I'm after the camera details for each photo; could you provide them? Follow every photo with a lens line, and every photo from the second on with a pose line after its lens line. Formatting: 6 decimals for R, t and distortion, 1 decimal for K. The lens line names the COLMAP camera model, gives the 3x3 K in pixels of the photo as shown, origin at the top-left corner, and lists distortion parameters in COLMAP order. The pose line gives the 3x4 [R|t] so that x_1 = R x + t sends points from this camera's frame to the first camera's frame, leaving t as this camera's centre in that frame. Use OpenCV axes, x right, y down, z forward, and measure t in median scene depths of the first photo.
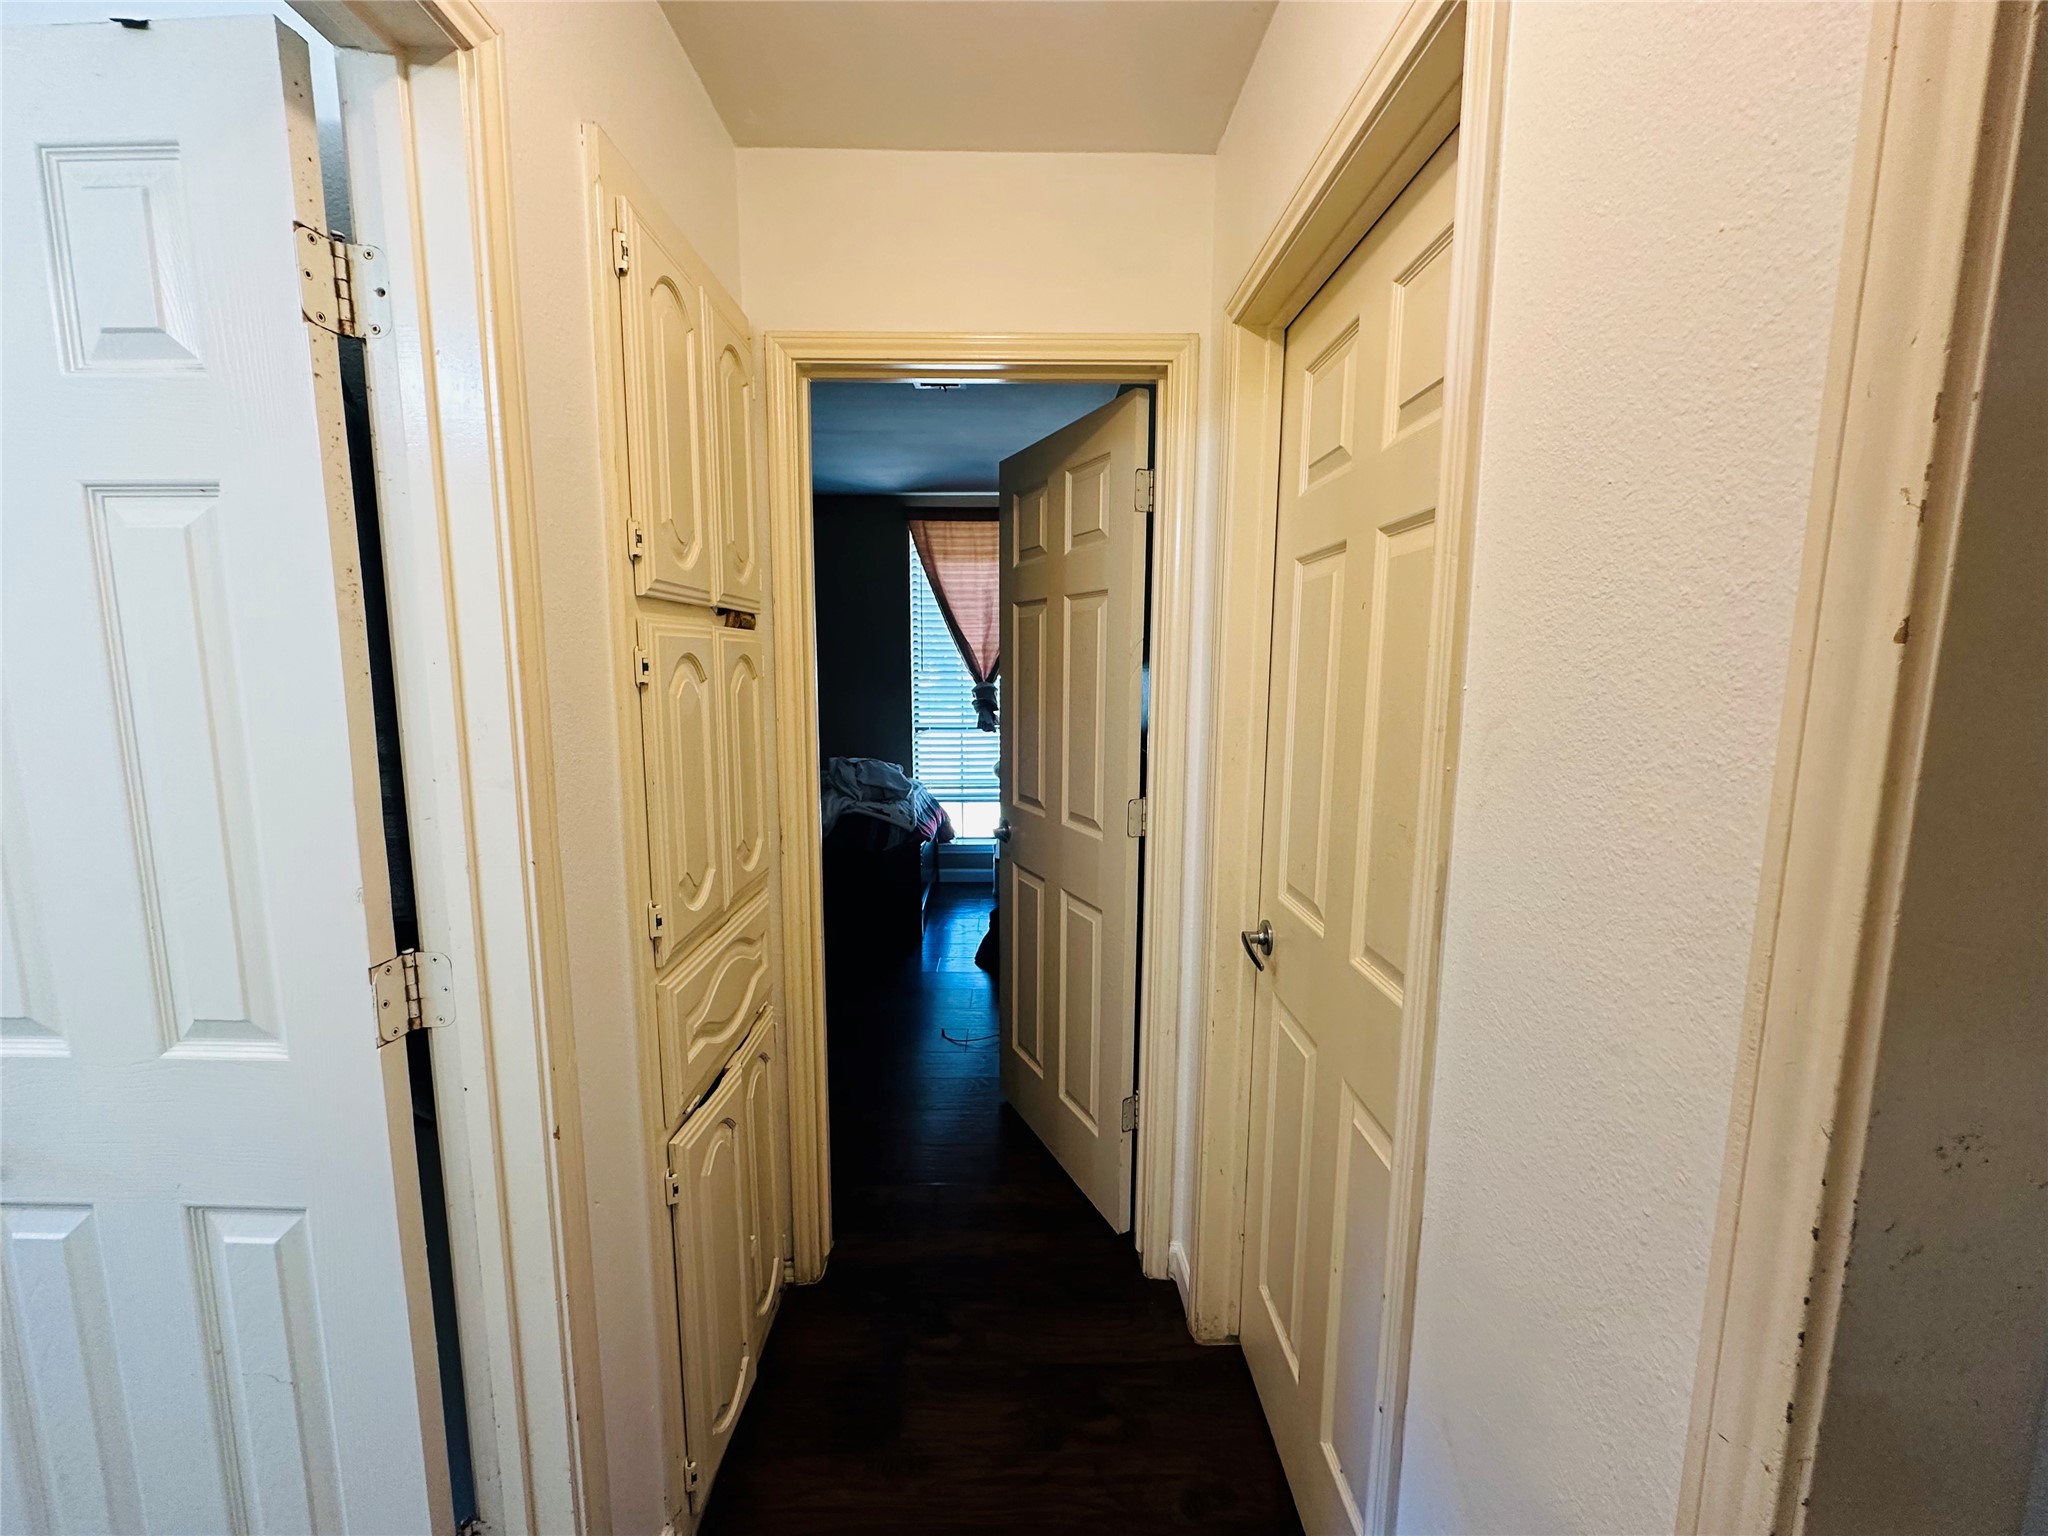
lens RADIAL K [[817.3, 0, 1014.5], [0, 817.3, 765.4], [0, 0, 1]] dist [0.000834, 0.000254]
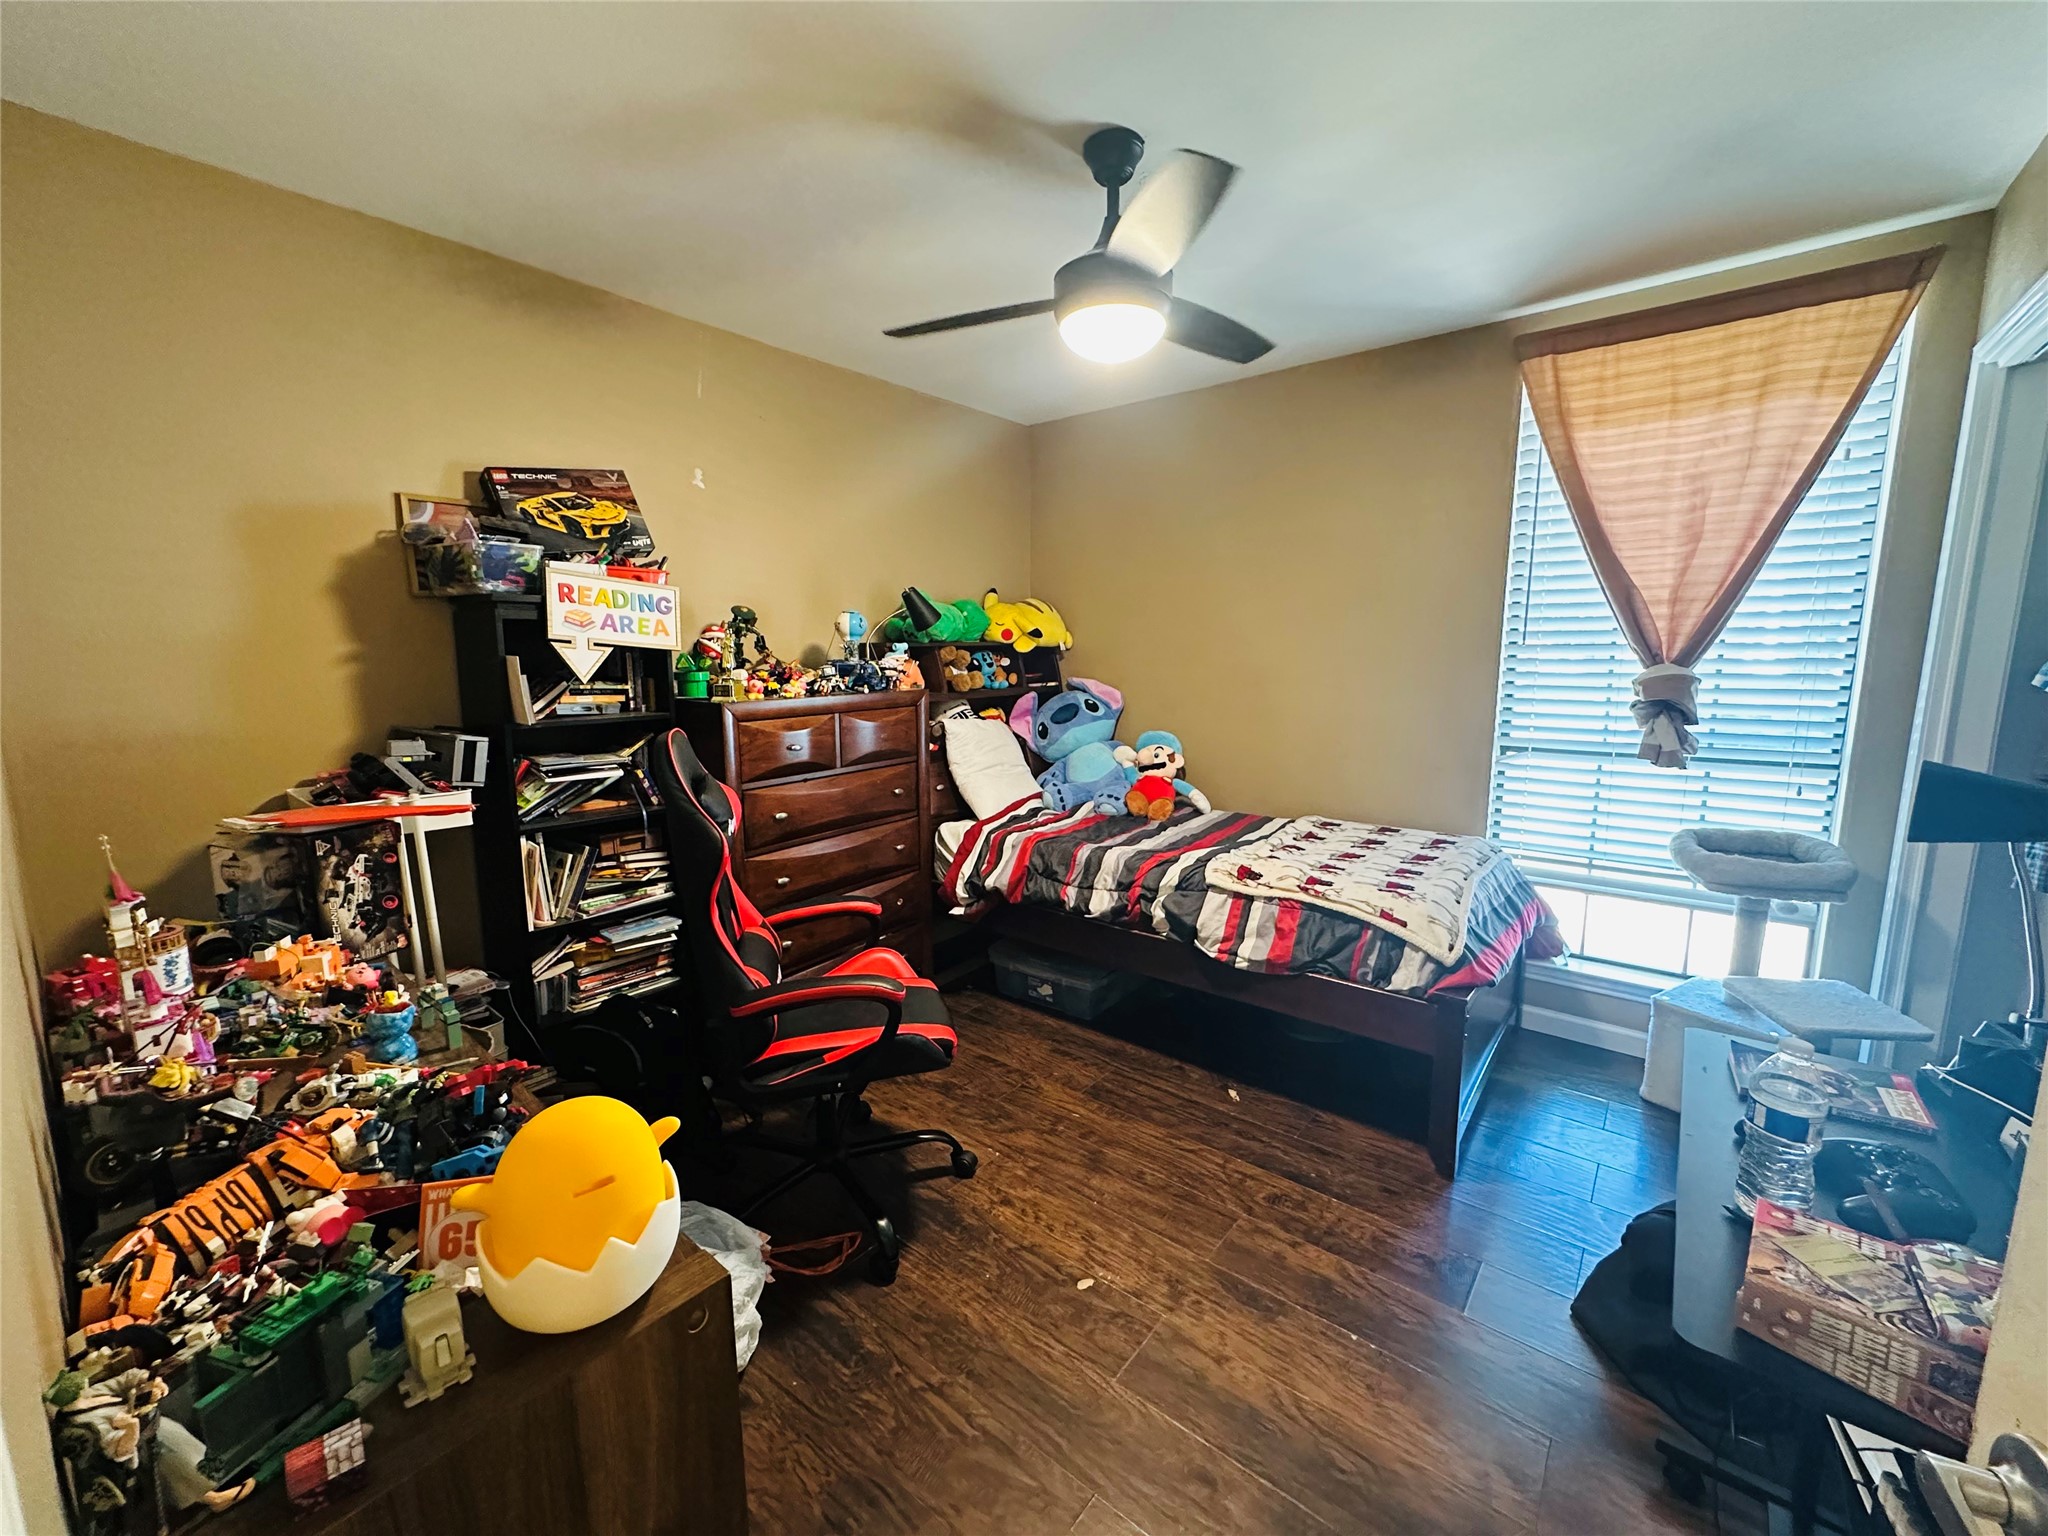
lens RADIAL K [[817.3, 0, 1019.4], [0, 817.3, 774.1], [0, 0, 1]] dist [0.000834, 0.000254]
pose [[0.768331, 0.090245, -0.633658, -0.020948], [-0.073177, 0.995904, 0.053106, -0.038461], [0.635856, 0.005566, 0.771788, 0.419597]]
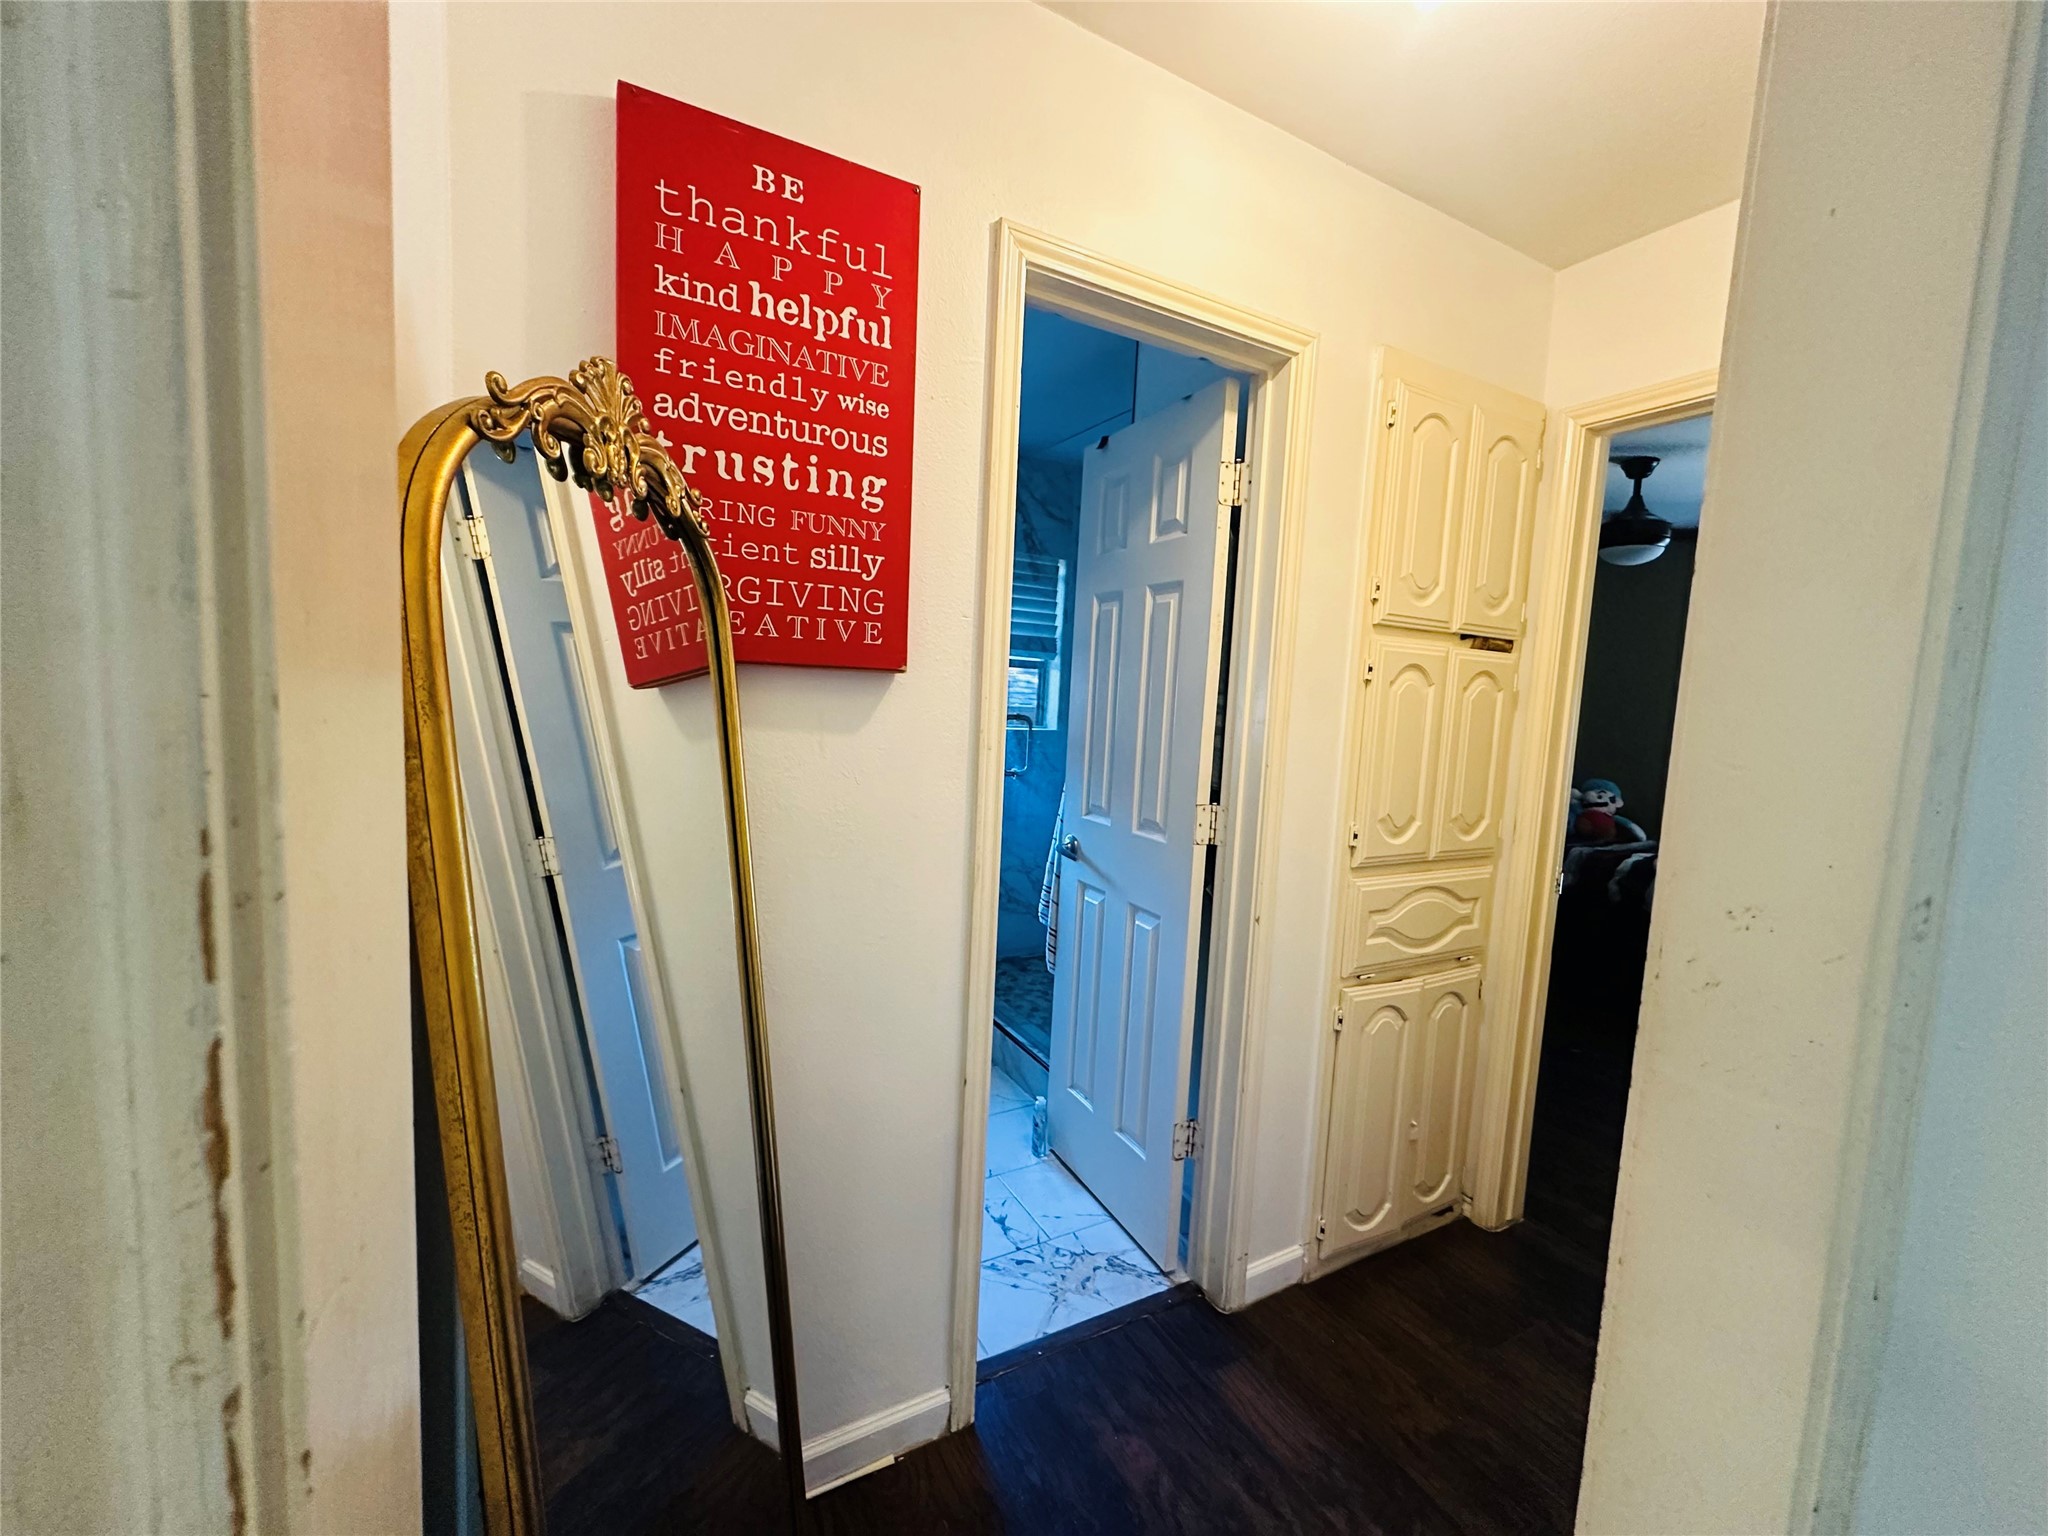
lens RADIAL K [[817.3, 0, 1019.1], [0, 817.3, 775.2], [0, 0, 1]] dist [0.000834, 0.000254]
pose [[0.468458, 0.110216, -0.876584, 0.163843], [-0.162970, 0.985942, 0.036873, 0.034304], [0.868325, 0.125584, 0.479834, -0.080151]]
